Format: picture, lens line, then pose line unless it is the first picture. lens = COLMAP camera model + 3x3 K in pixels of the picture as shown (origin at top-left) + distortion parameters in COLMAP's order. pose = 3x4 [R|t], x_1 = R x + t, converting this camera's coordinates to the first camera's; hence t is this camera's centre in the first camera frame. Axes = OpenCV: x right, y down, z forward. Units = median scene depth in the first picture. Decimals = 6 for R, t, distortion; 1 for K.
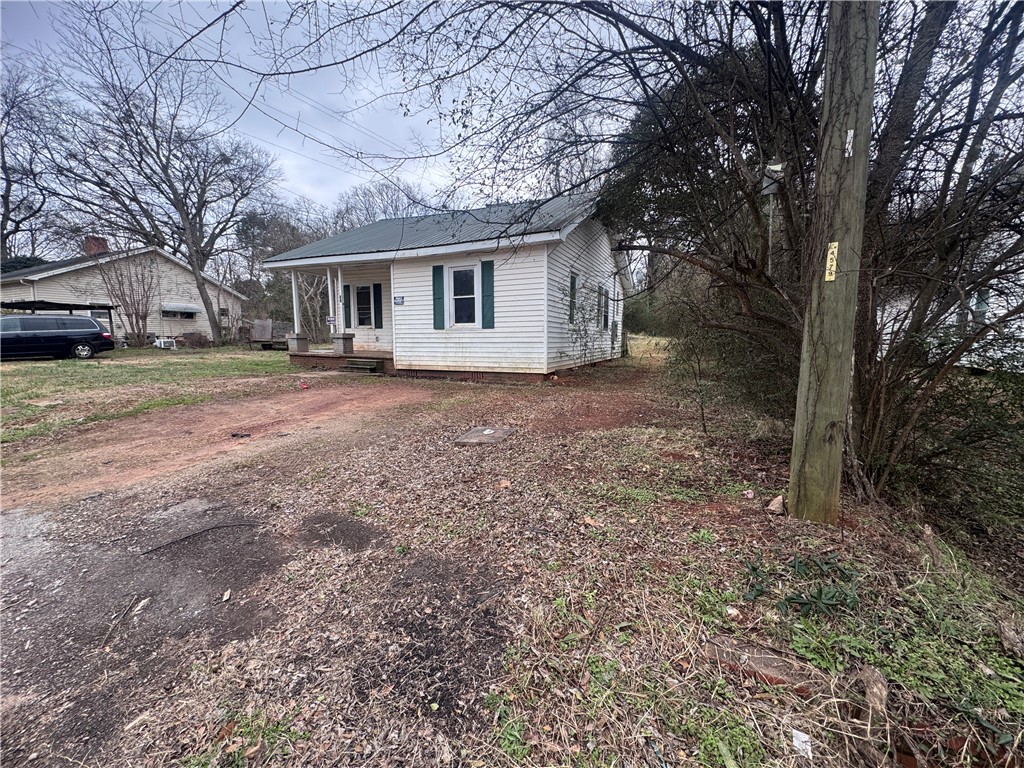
lens RADIAL K [[408.7, 0, 512.7], [0, 408.7, 385.7], [0, 0, 1]] dist [-0.003088, -0.000186]
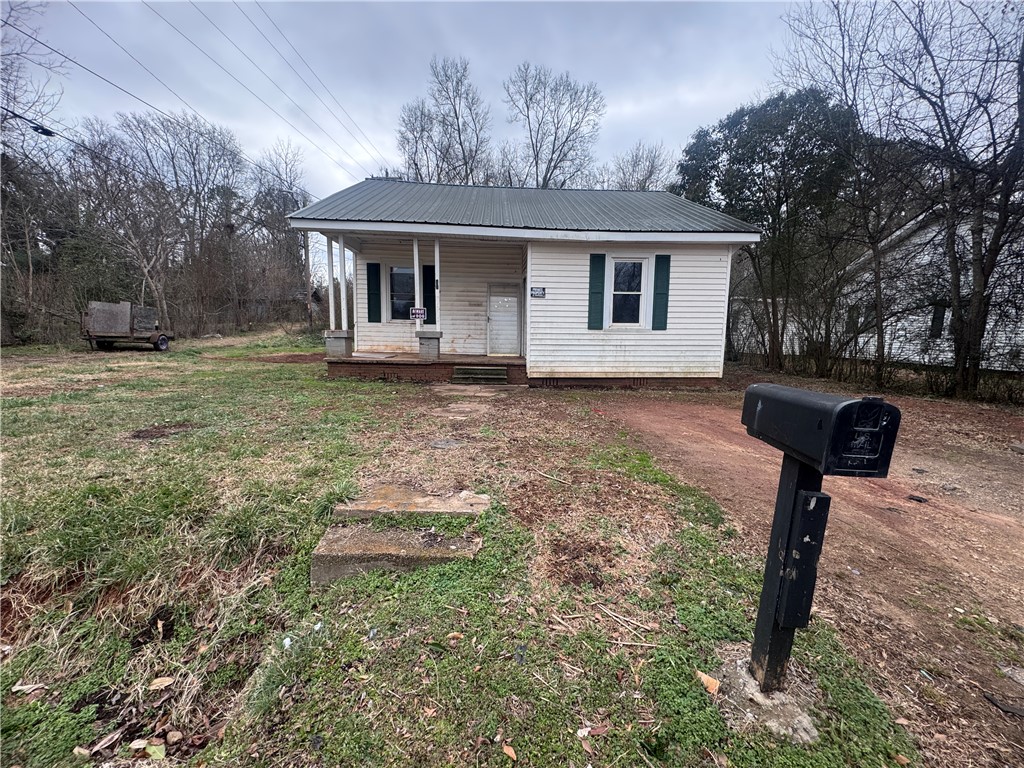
lens RADIAL K [[408.7, 0, 513.7], [0, 408.7, 384.3], [0, 0, 1]] dist [-0.003088, -0.000186]
pose [[0.884569, -0.053204, 0.463365, -0.727712], [0.043471, 0.998553, 0.031667, -0.058427], [-0.464379, -0.007869, 0.885602, 0.326315]]
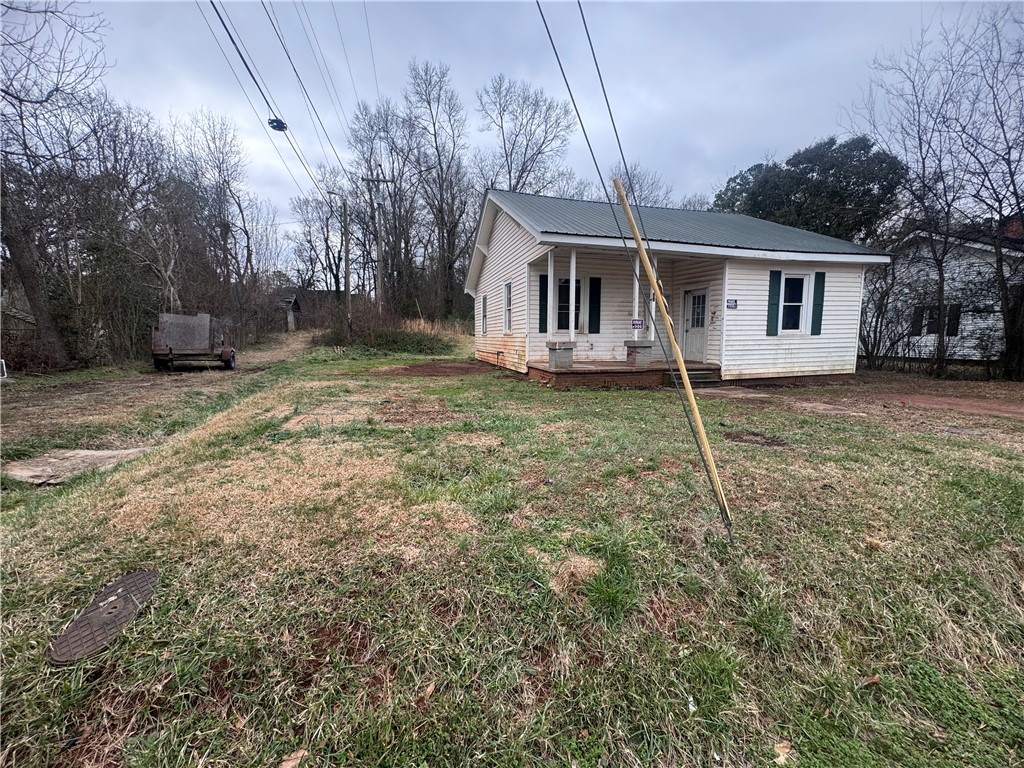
lens RADIAL K [[408.7, 0, 515.8], [0, 408.7, 383.2], [0, 0, 1]] dist [-0.003088, -0.000186]
pose [[0.765088, -0.084249, 0.638391, -1.278003], [0.083335, 0.996021, 0.031573, -0.106451], [-0.638511, 0.029044, 0.769065, 0.643182]]
